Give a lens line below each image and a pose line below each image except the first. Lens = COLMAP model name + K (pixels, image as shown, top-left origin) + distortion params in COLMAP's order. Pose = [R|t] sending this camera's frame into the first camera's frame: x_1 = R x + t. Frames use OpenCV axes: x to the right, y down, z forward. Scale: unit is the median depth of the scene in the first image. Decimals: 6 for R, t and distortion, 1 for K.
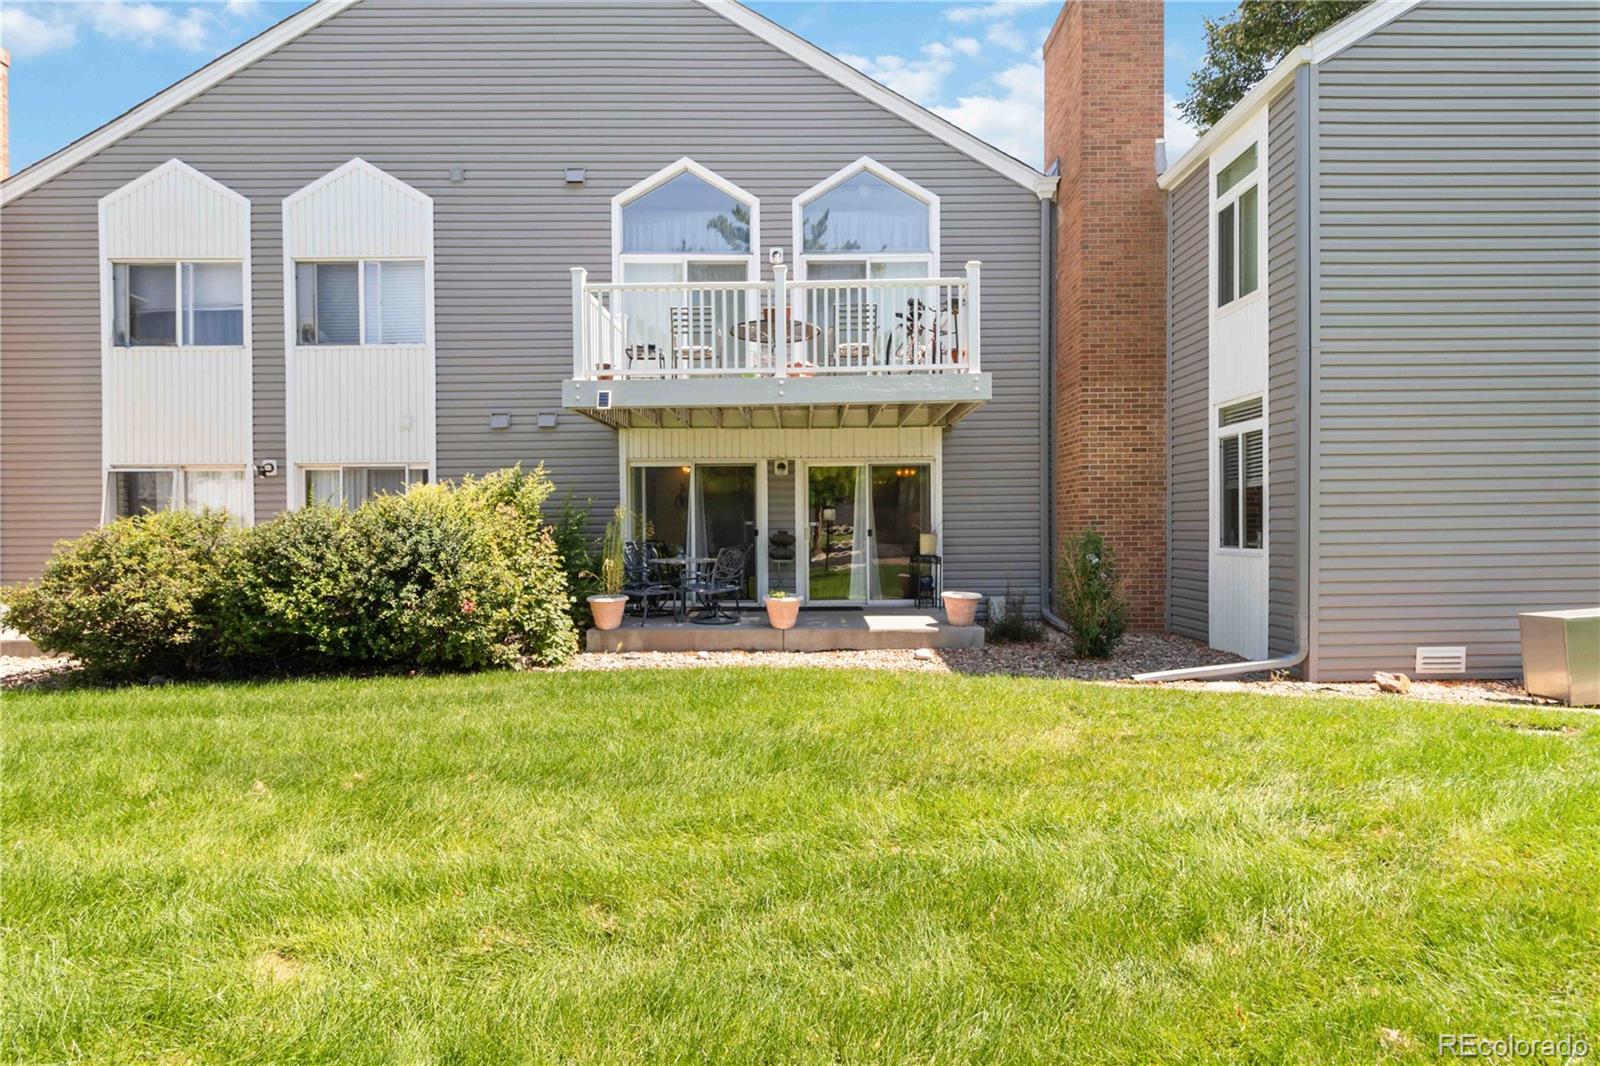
lens RADIAL K [[821.5, 0, 800.0], [0, 821.5, 533.0], [0, 0, 1]] dist [0.002090, 0.000117]
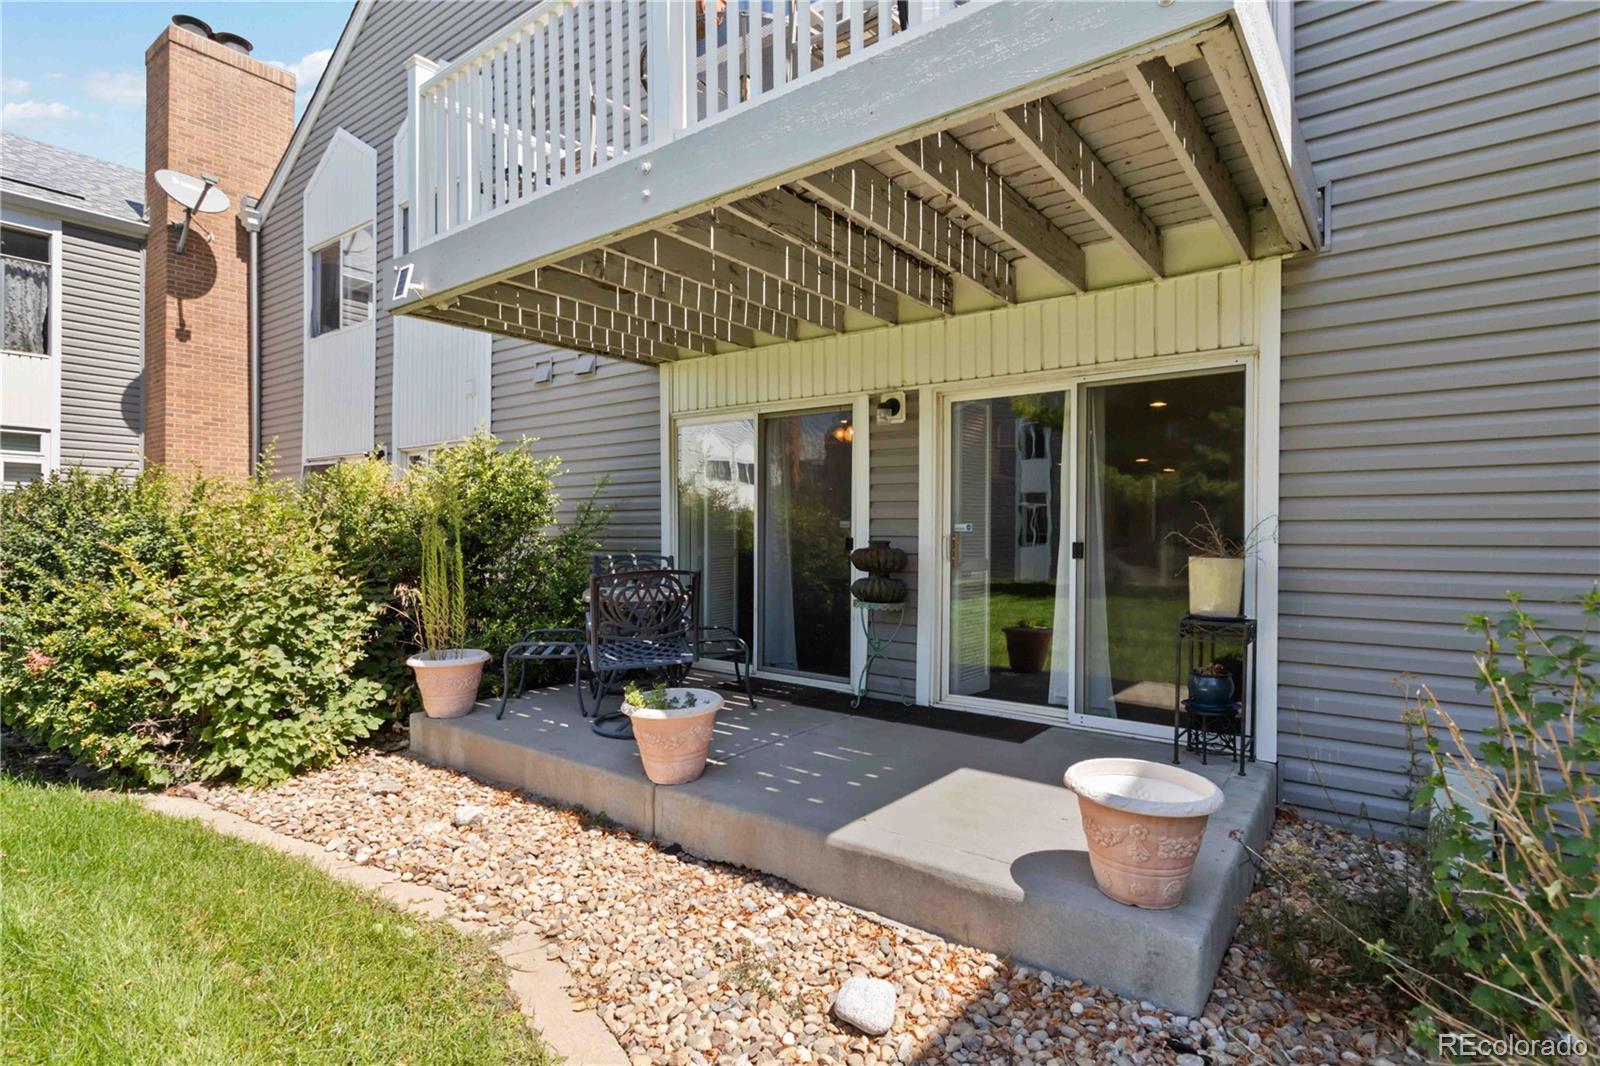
lens RADIAL K [[821.5, 0, 800.0], [0, 821.5, 533.0], [0, 0, 1]] dist [0.002090, 0.000117]
pose [[0.783905, 0.015501, -0.620687, 0.232091], [-0.019282, 0.999814, 0.000617, -0.006708], [0.620581, 0.011484, 0.784058, 0.594204]]
